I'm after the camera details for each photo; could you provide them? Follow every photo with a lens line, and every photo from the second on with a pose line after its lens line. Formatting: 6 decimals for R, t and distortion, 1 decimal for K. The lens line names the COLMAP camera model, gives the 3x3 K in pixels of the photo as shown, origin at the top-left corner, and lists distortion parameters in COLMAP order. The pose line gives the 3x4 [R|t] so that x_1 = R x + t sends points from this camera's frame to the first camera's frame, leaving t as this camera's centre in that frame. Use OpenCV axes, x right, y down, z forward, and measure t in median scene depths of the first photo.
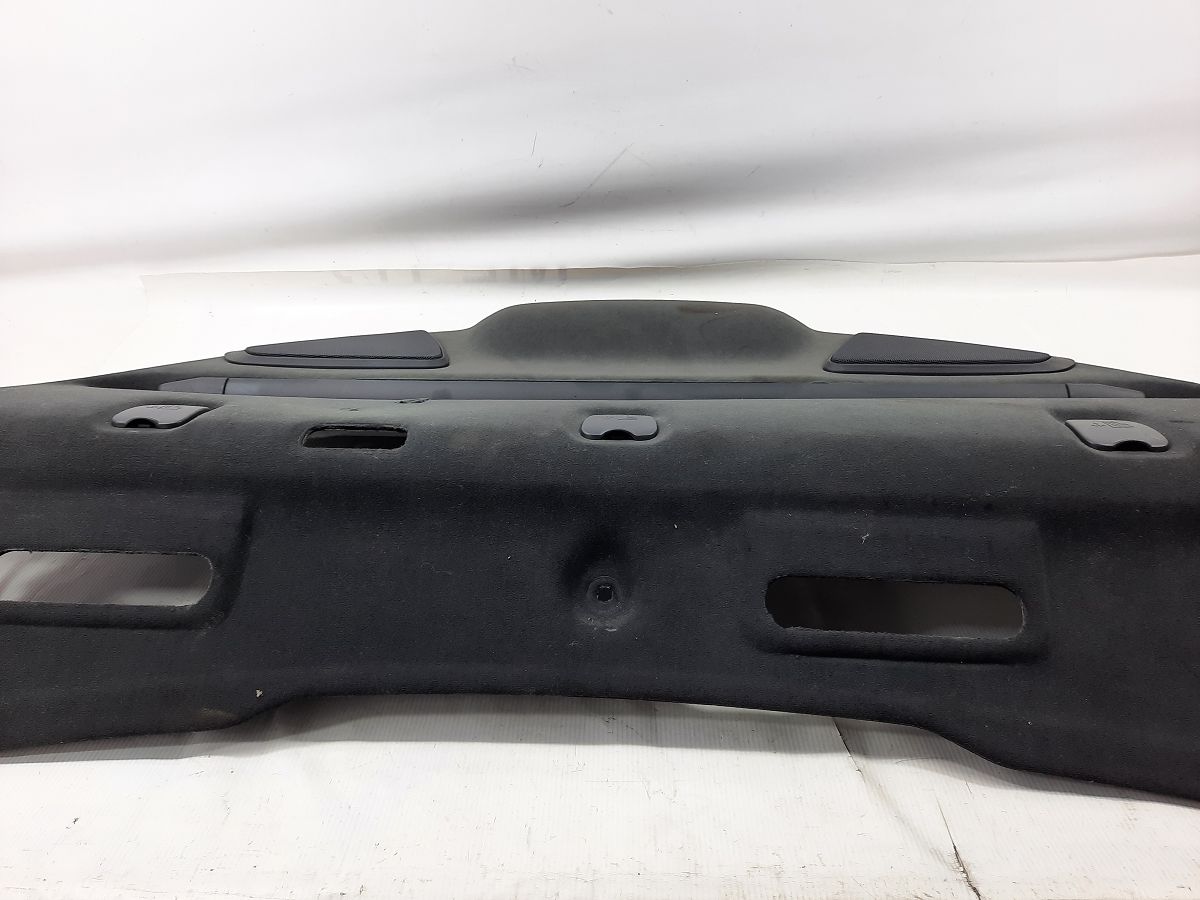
lens RADIAL K [[859.9, 0, 599.2], [0, 859.9, 466.3], [0, 0, 1]] dist [0.057900, -0.077124]
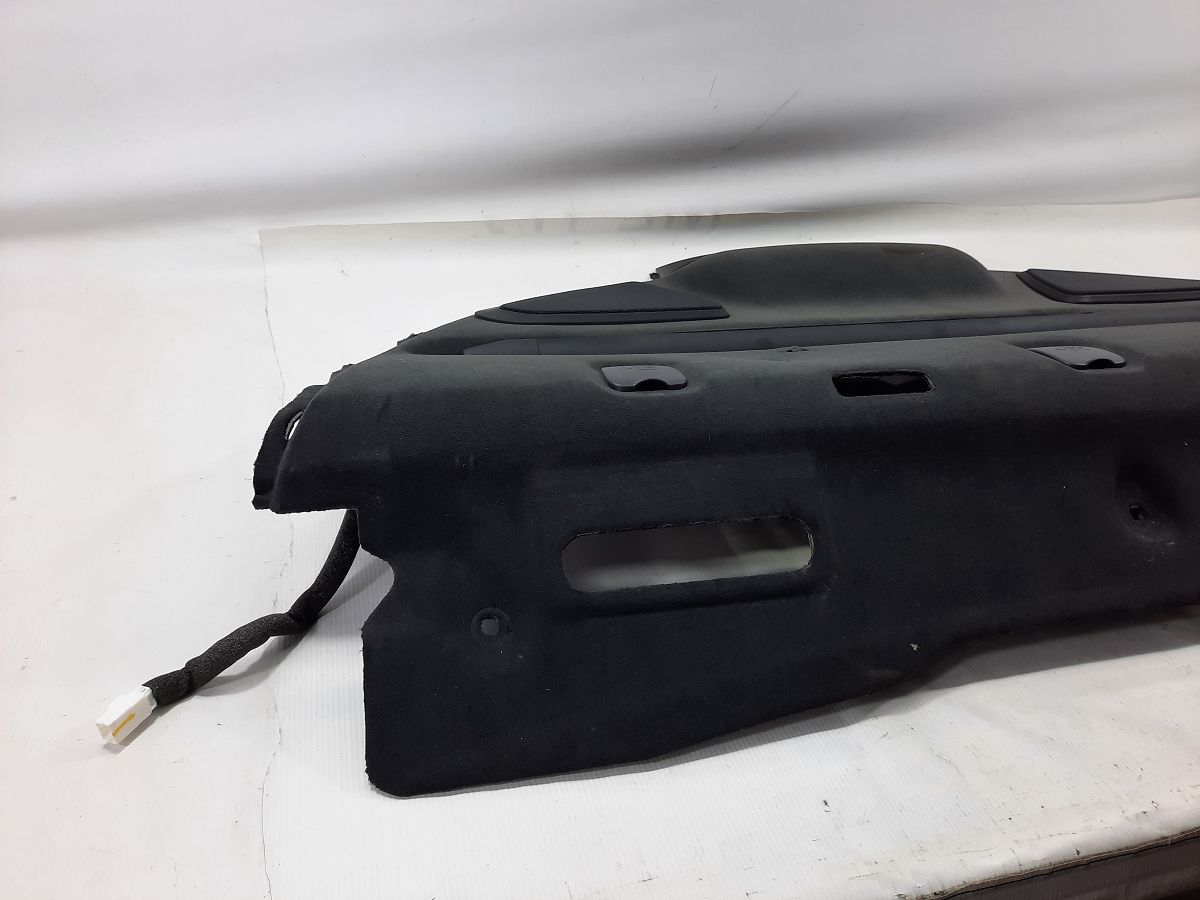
lens RADIAL K [[859.9, 0, 599.2], [0, 859.9, 466.3], [0, 0, 1]] dist [0.057900, -0.077124]
pose [[0.956202, -0.092672, 0.277650, -0.518899], [0.079424, 0.995116, 0.058614, -0.013545], [-0.281726, -0.033995, 0.958893, 0.090832]]
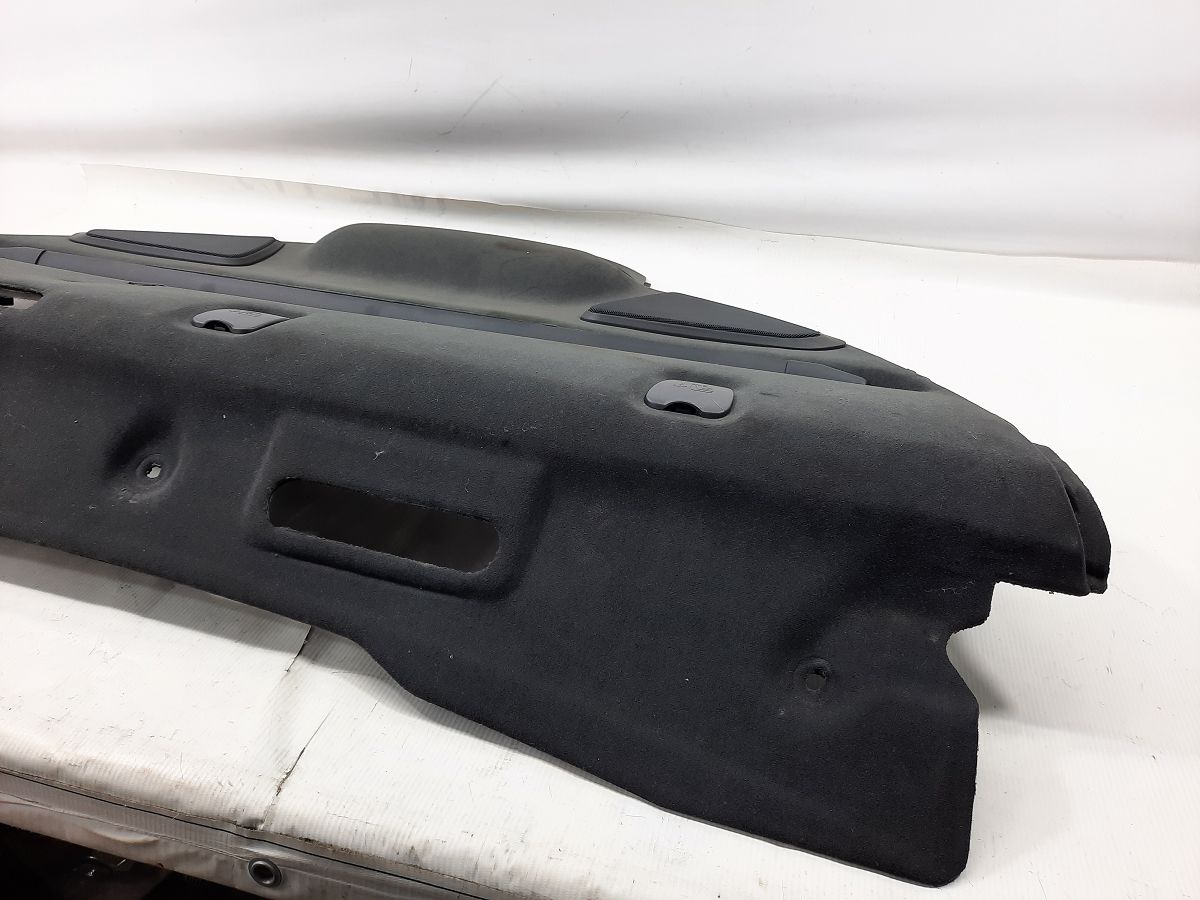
lens RADIAL K [[859.9, 0, 599.2], [0, 859.9, 466.3], [0, 0, 1]] dist [0.057900, -0.077124]
pose [[0.972250, 0.161449, -0.169305, 0.395091], [-0.156424, 0.986767, 0.042701, 0.008186], [0.173958, -0.015033, 0.984638, 0.036946]]
